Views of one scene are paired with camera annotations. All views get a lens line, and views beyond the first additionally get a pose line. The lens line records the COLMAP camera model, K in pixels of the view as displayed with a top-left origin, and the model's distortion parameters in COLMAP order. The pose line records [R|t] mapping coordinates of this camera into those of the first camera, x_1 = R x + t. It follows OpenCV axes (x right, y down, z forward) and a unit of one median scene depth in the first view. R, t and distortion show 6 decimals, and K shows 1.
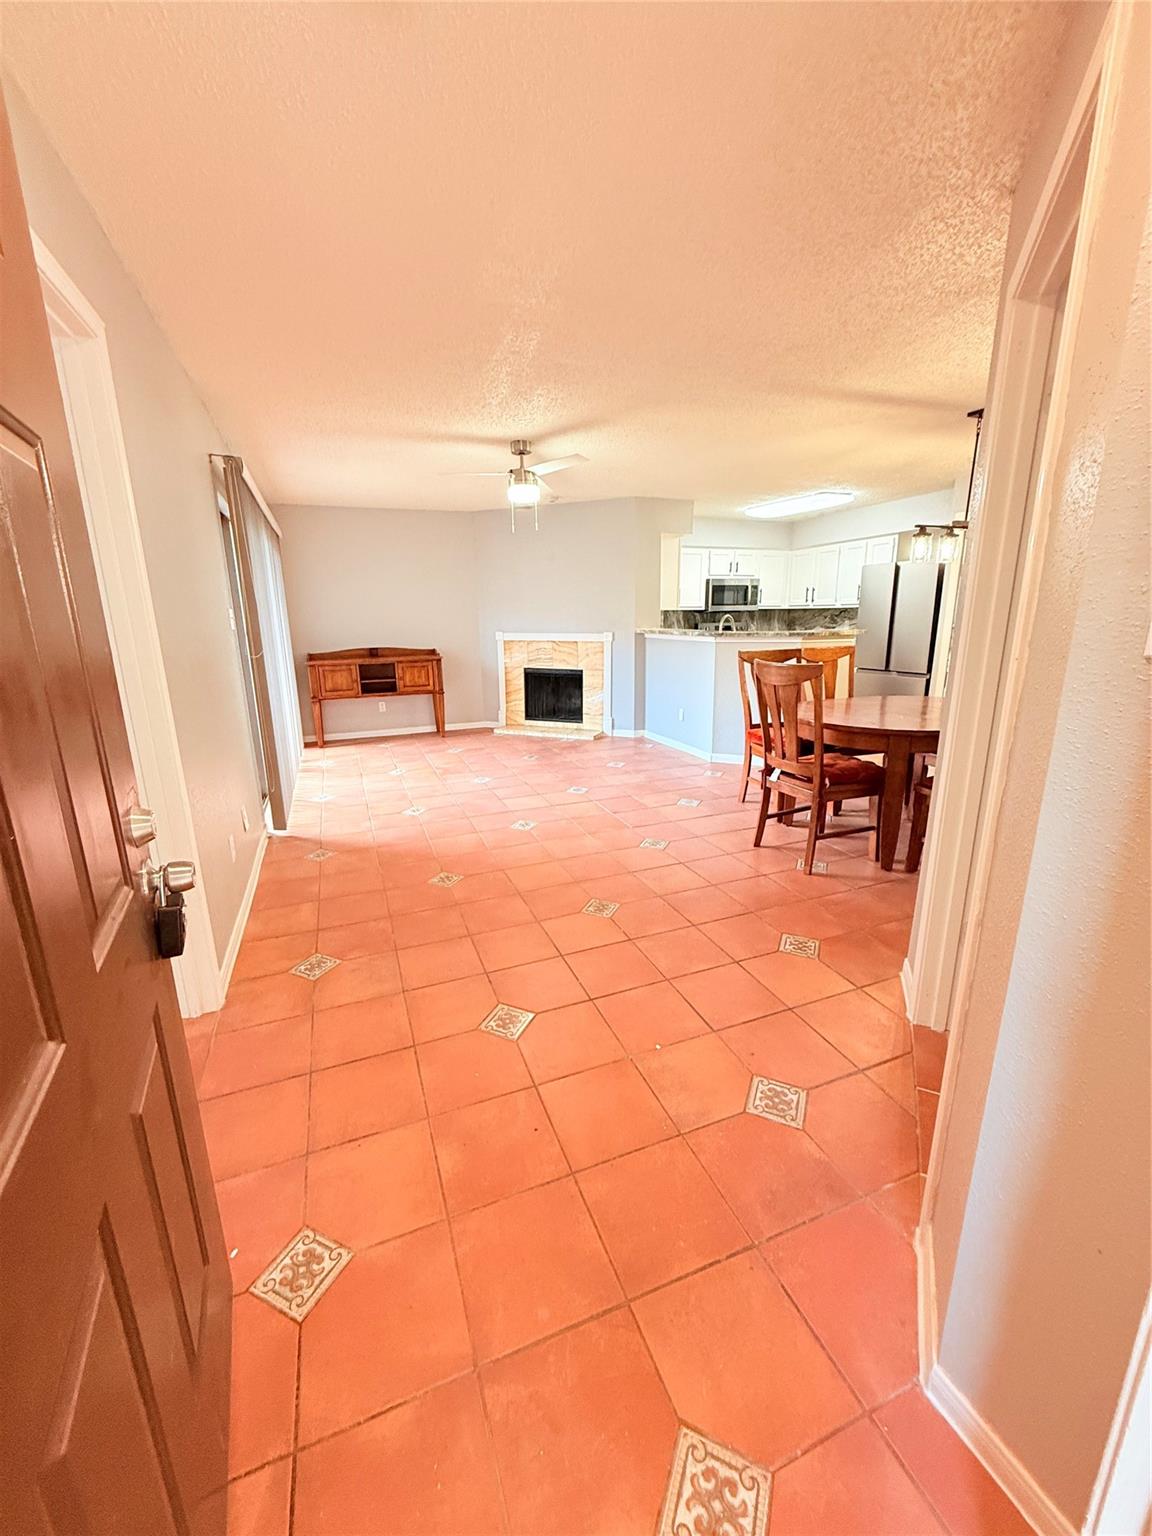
lens RADIAL K [[610.7, 0, 572.2], [0, 610.7, 764.0], [0, 0, 1]] dist [-0.002044, -0.000035]
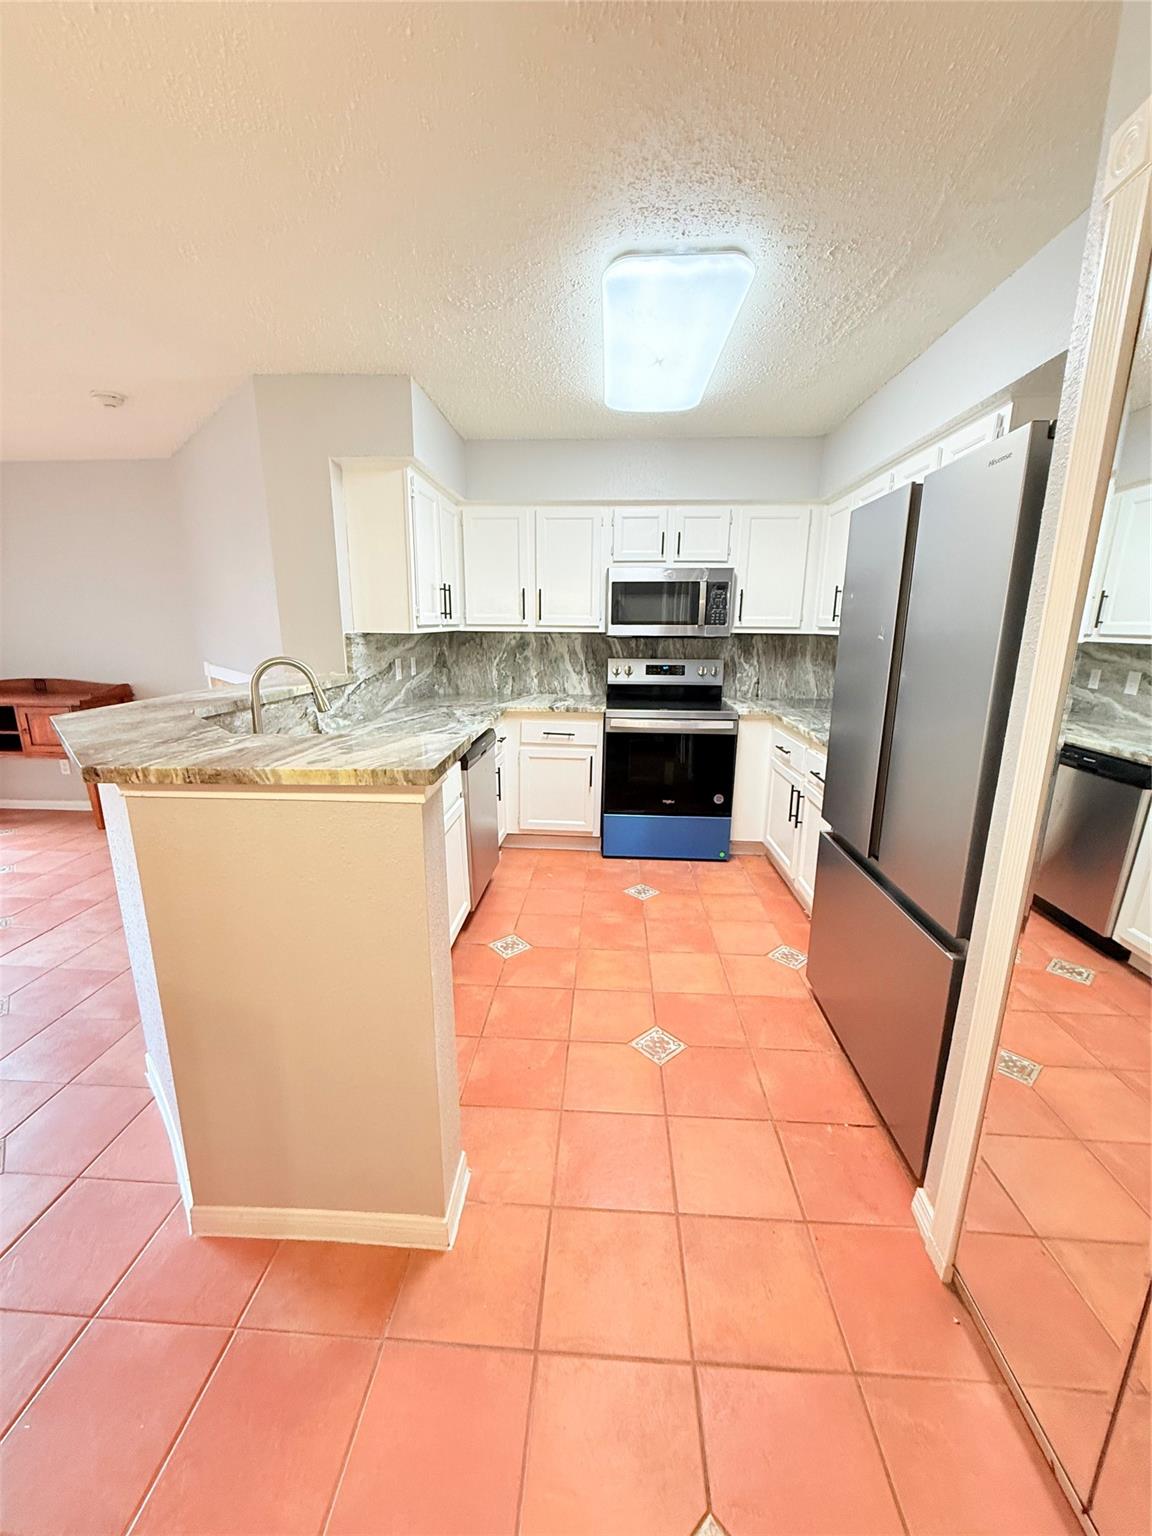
lens RADIAL K [[610.7, 0, 572.2], [0, 610.7, 764.0], [0, 0, 1]] dist [-0.002044, -0.000035]
pose [[0.909016, 0.111795, -0.401486, 0.471337], [-0.118781, 0.992892, 0.007540, -0.173362], [0.399475, 0.040835, 0.915834, 0.636444]]
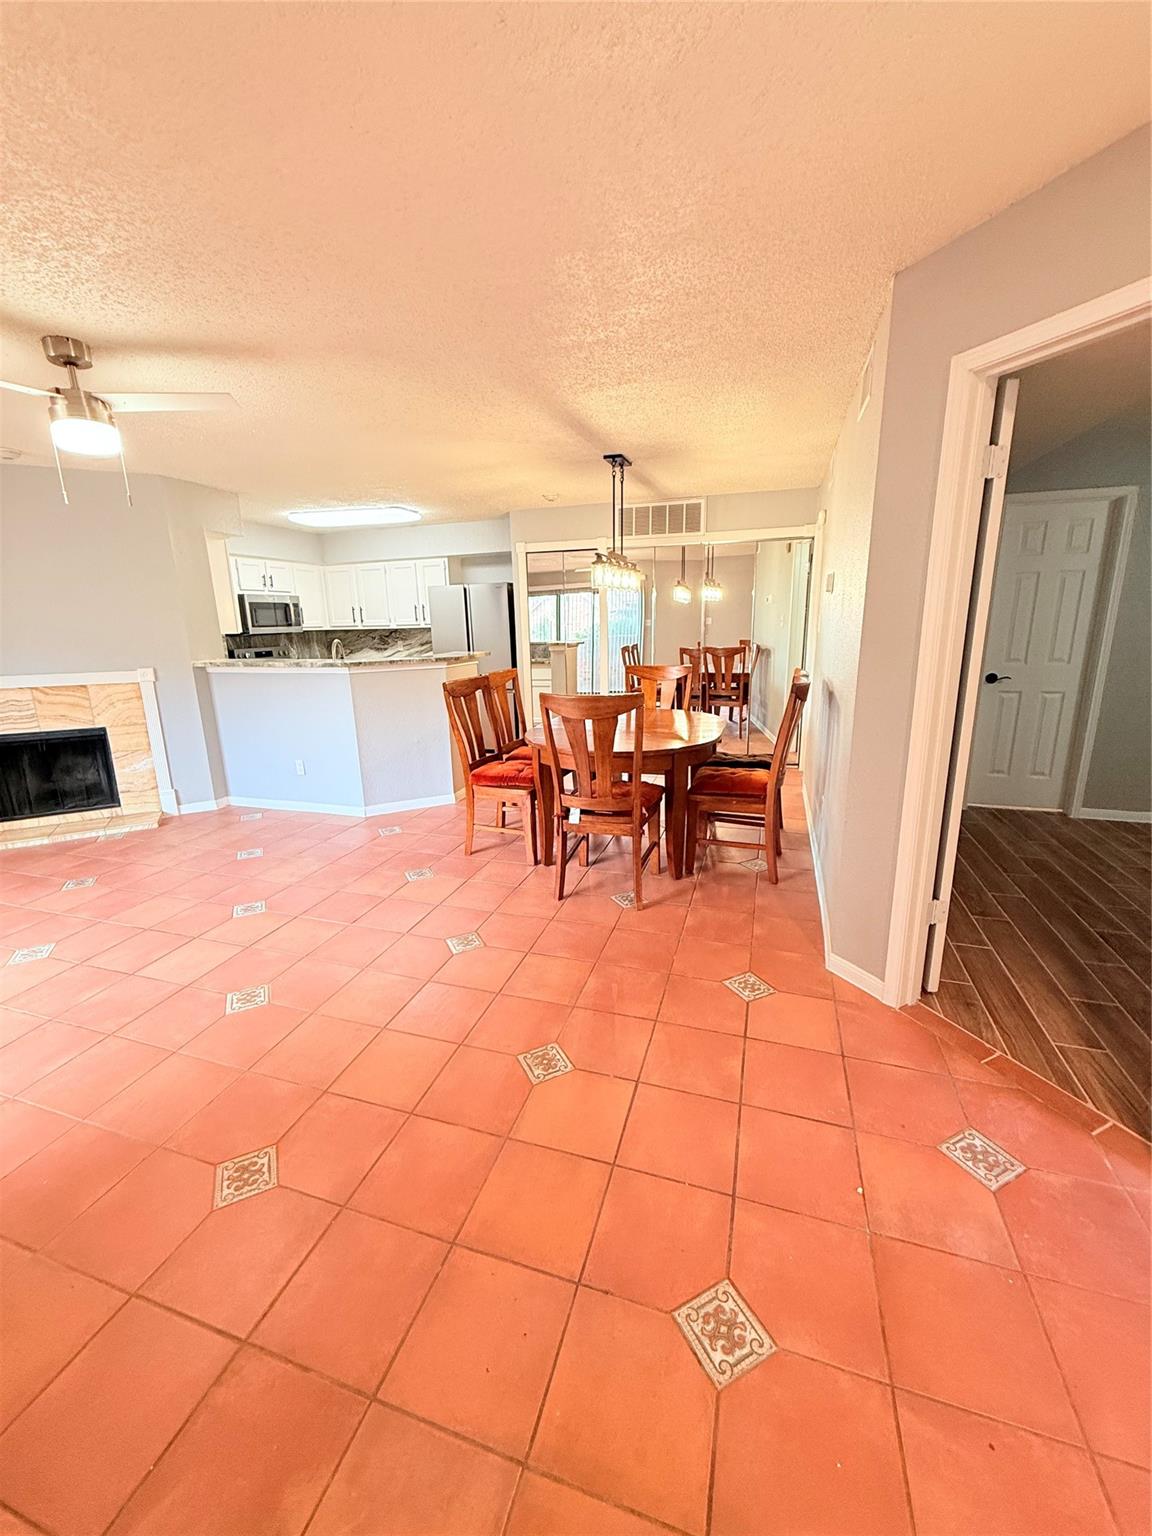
lens RADIAL K [[610.7, 0, 572.2], [0, 610.7, 764.0], [0, 0, 1]] dist [-0.002044, -0.000035]
pose [[0.627545, -0.178203, 0.757913, -0.173410], [0.198610, 0.977889, 0.065476, -0.059943], [-0.752823, 0.109440, 0.649062, 0.206511]]
